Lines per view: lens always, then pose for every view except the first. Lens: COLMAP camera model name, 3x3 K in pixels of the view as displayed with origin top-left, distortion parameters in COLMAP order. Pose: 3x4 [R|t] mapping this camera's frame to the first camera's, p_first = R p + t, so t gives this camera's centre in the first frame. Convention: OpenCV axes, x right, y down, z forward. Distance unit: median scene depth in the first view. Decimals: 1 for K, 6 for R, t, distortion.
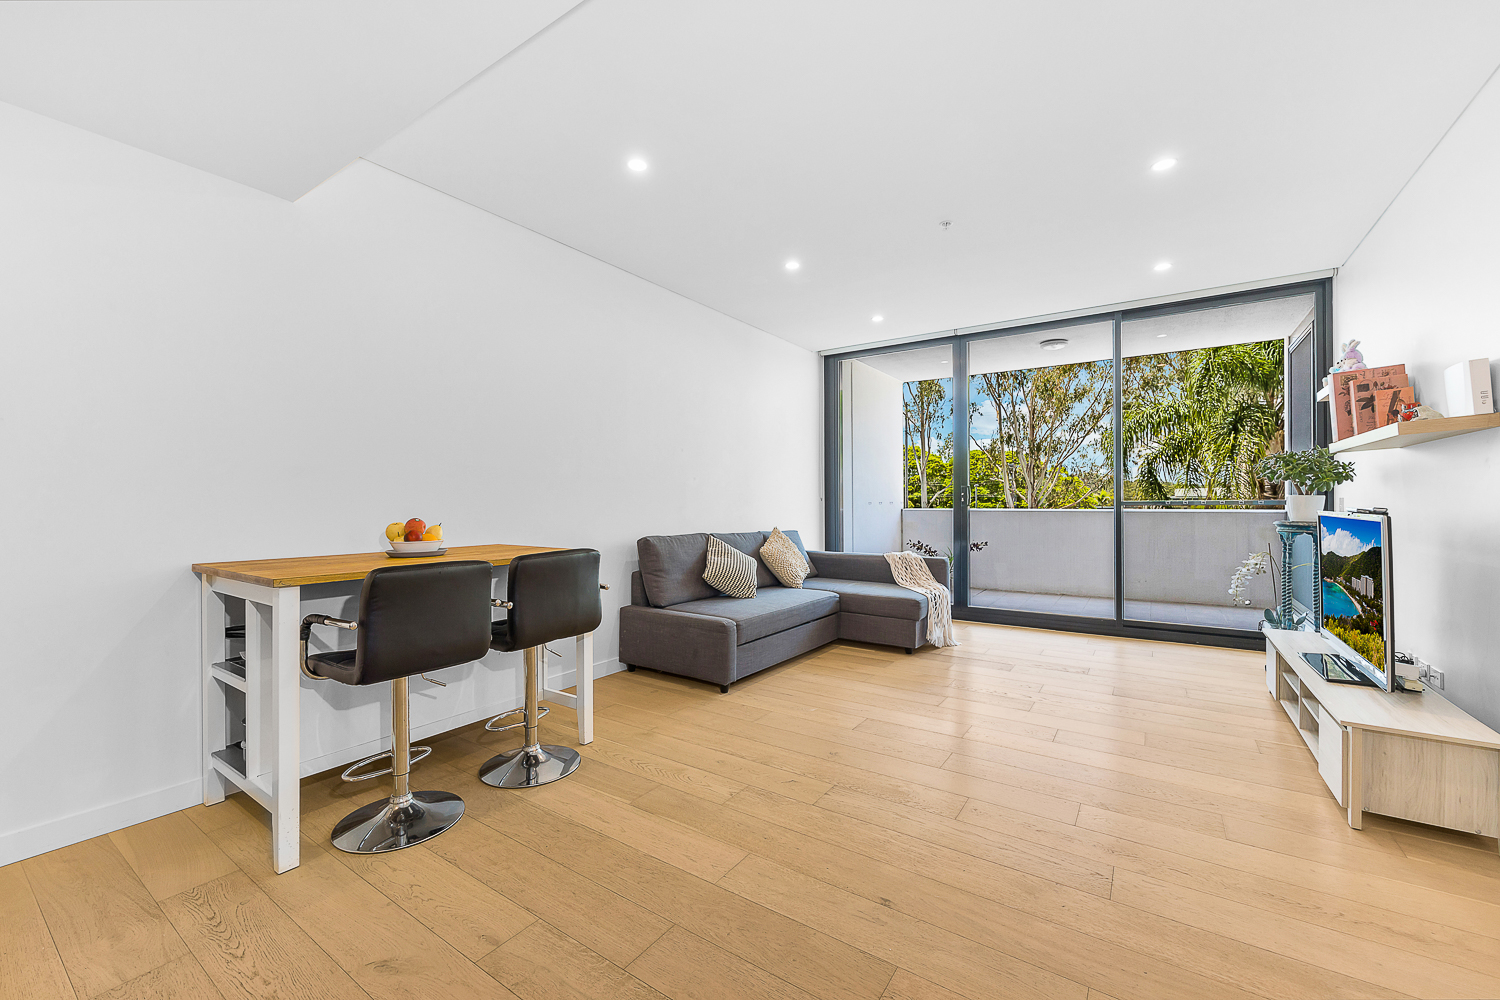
lens RADIAL K [[601.7, 0, 750.0], [0, 601.7, 500.0], [0, 0, 1]] dist [-0.000505, 0.000045]
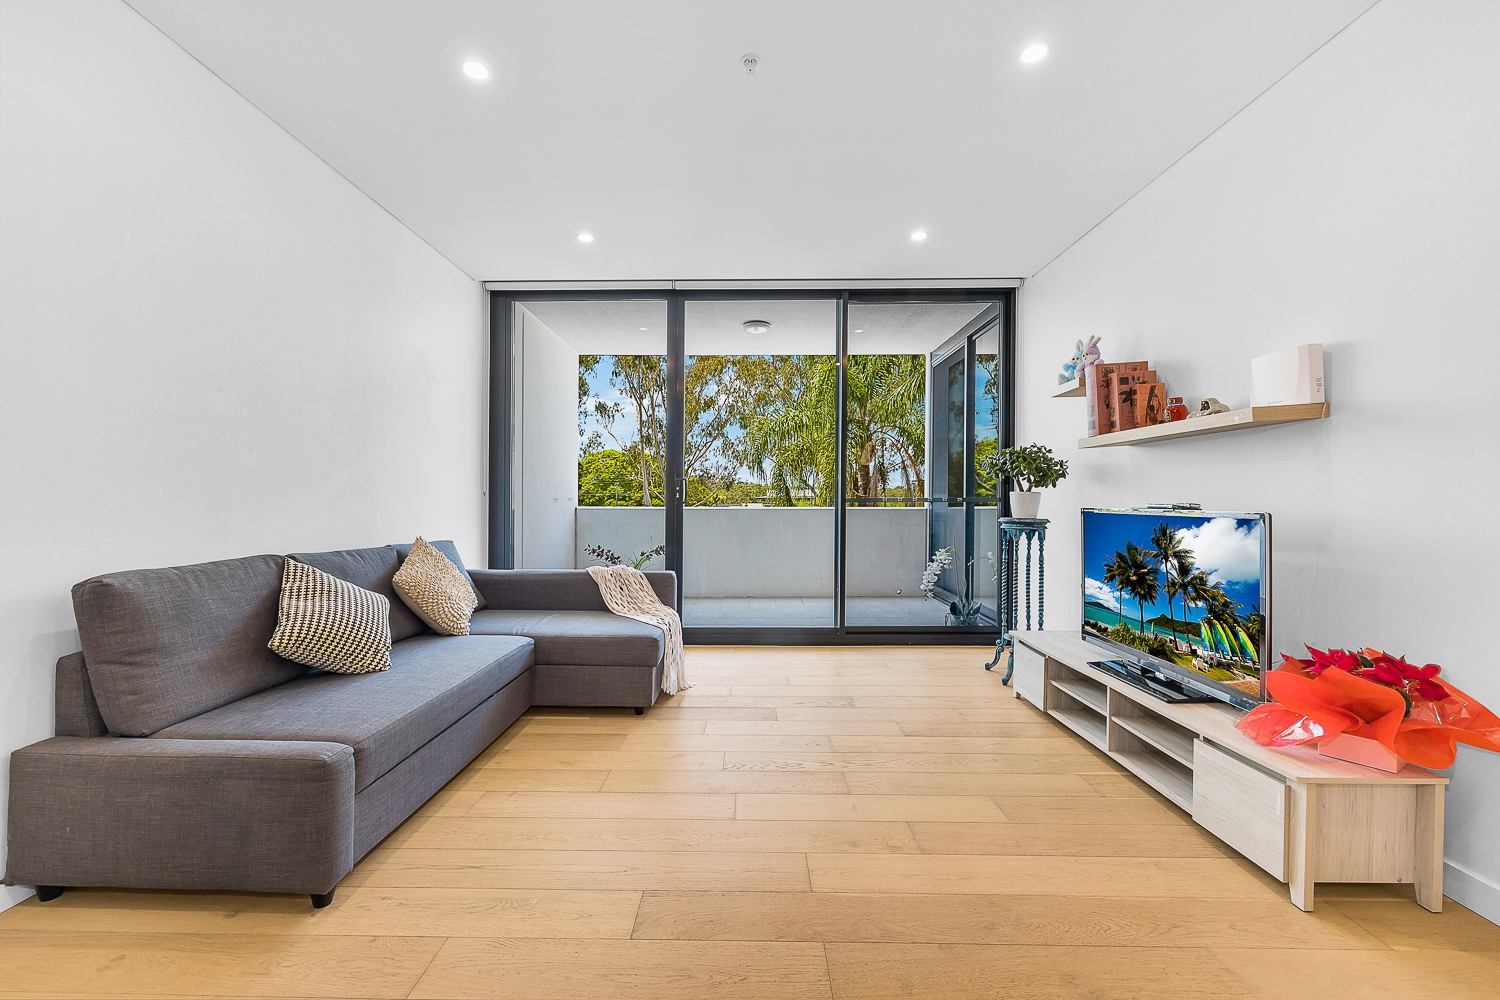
lens RADIAL K [[613.7, 0, 745.6], [0, 613.7, 495.3], [0, 0, 1]] dist [-0.001451, 0.000138]
pose [[0.839233, 0.007110, 0.543725, -0.021338], [-0.004366, 0.999970, -0.006337, 0.005008], [-0.543754, 0.002944, 0.839239, 0.319231]]
